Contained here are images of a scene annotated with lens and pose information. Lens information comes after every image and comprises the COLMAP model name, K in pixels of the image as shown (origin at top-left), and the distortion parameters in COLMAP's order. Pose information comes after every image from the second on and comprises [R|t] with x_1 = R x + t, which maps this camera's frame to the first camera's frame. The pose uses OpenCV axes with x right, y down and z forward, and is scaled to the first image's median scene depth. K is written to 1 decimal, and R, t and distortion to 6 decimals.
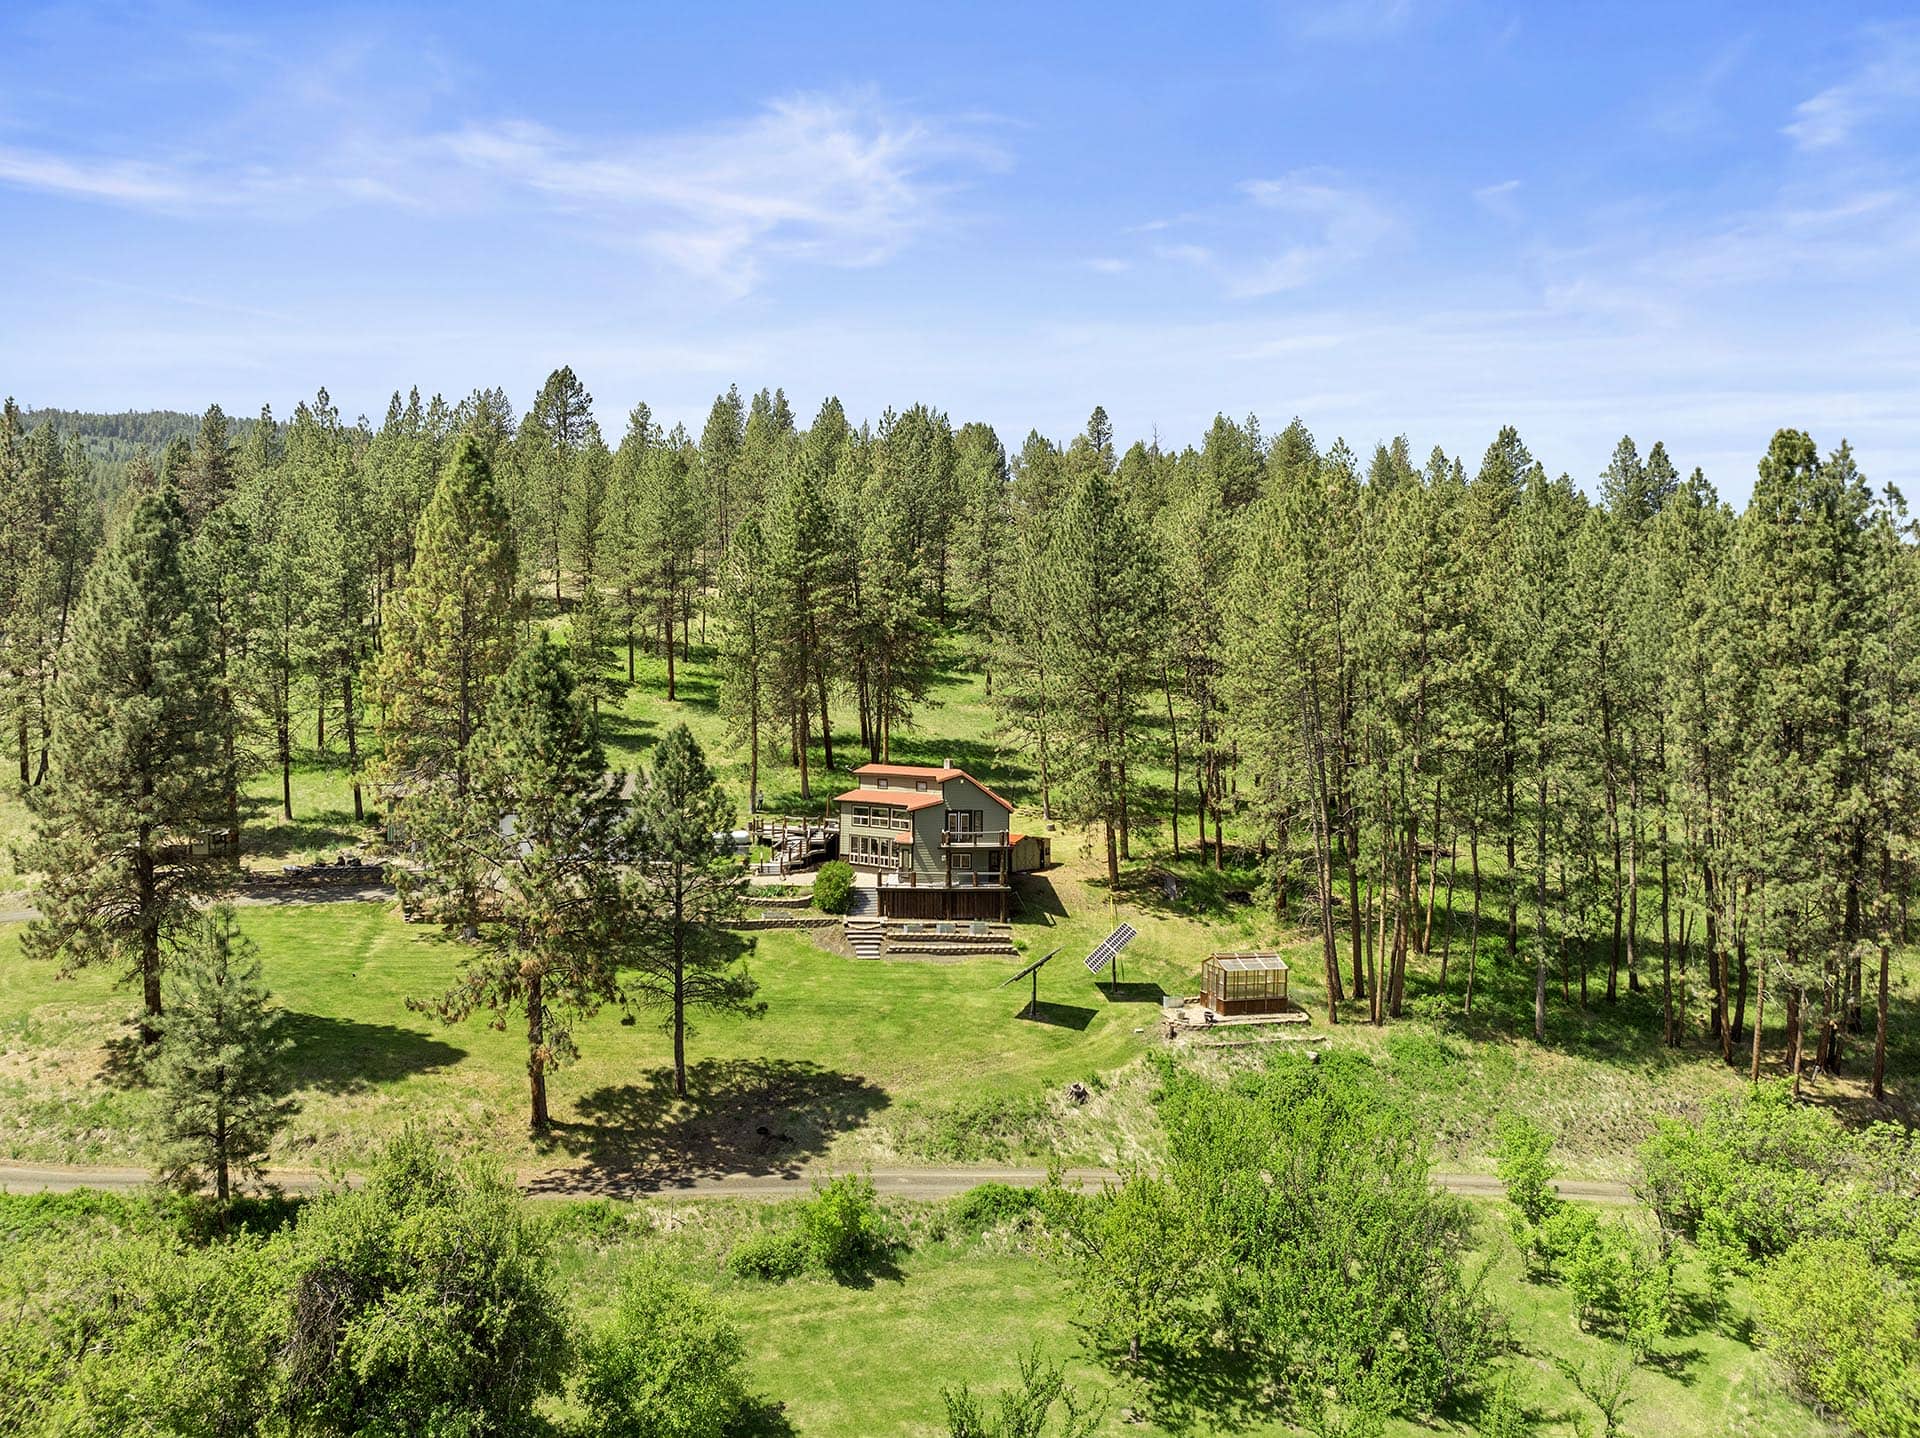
lens RADIAL K [[1362.0, 0, 952.6], [0, 1362.0, 718.2], [0, 0, 1]] dist [-0.046007, 0.026325]
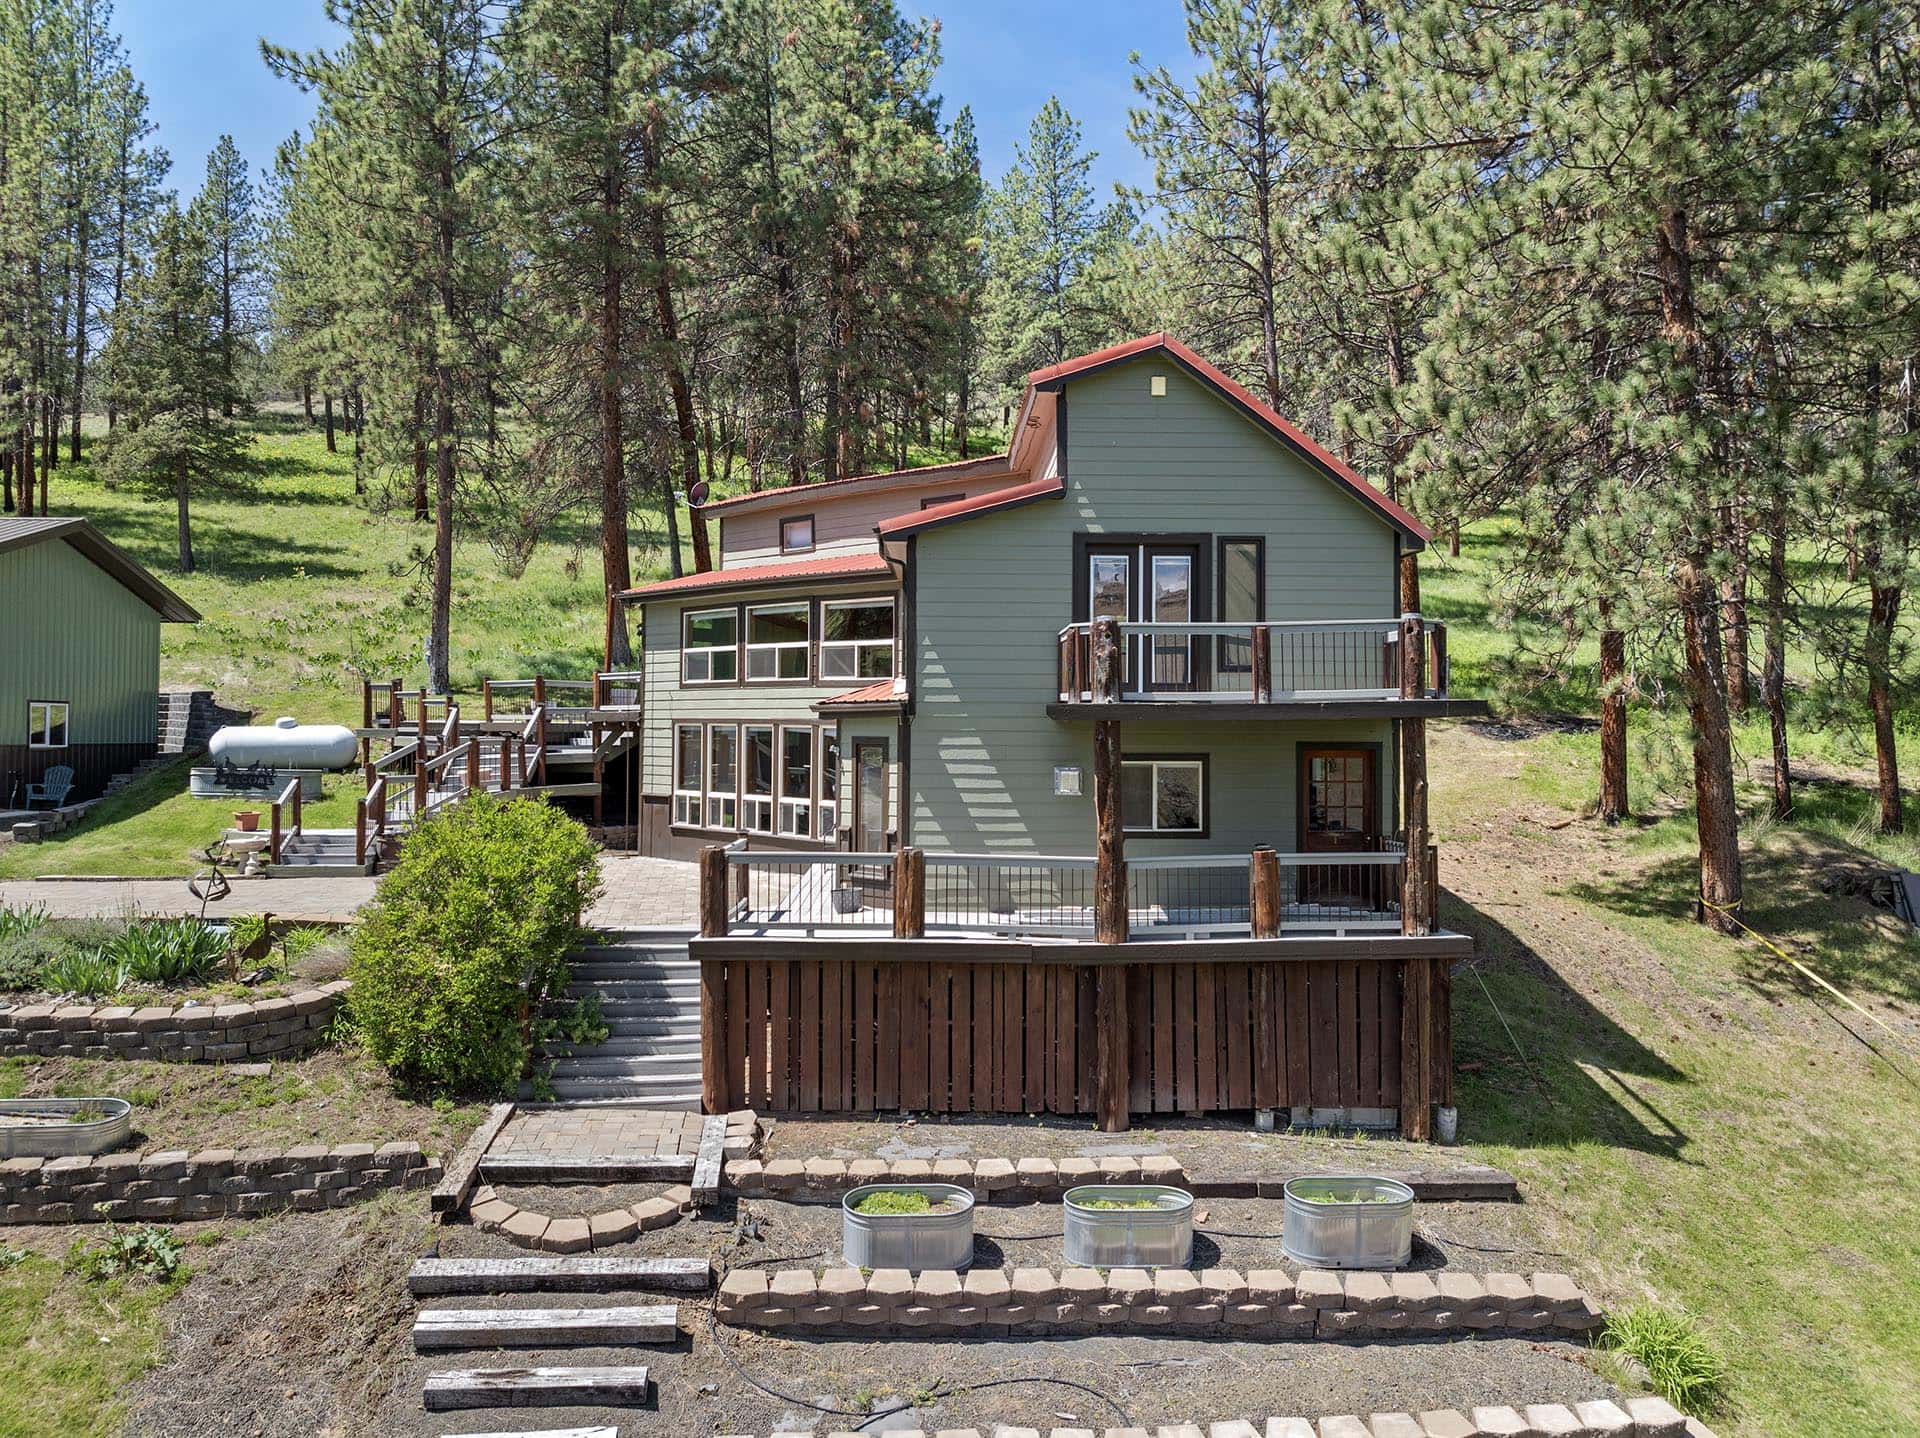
lens RADIAL K [[1362.0, 0, 952.8], [0, 1362.0, 714.4], [0, 0, 1]] dist [-0.046007, 0.026325]
pose [[0.999994, -0.003528, -0.000593, -0.023019], [0.003522, 0.999945, -0.009837, 0.096839], [0.000627, 0.009835, 0.999951, 0.821199]]
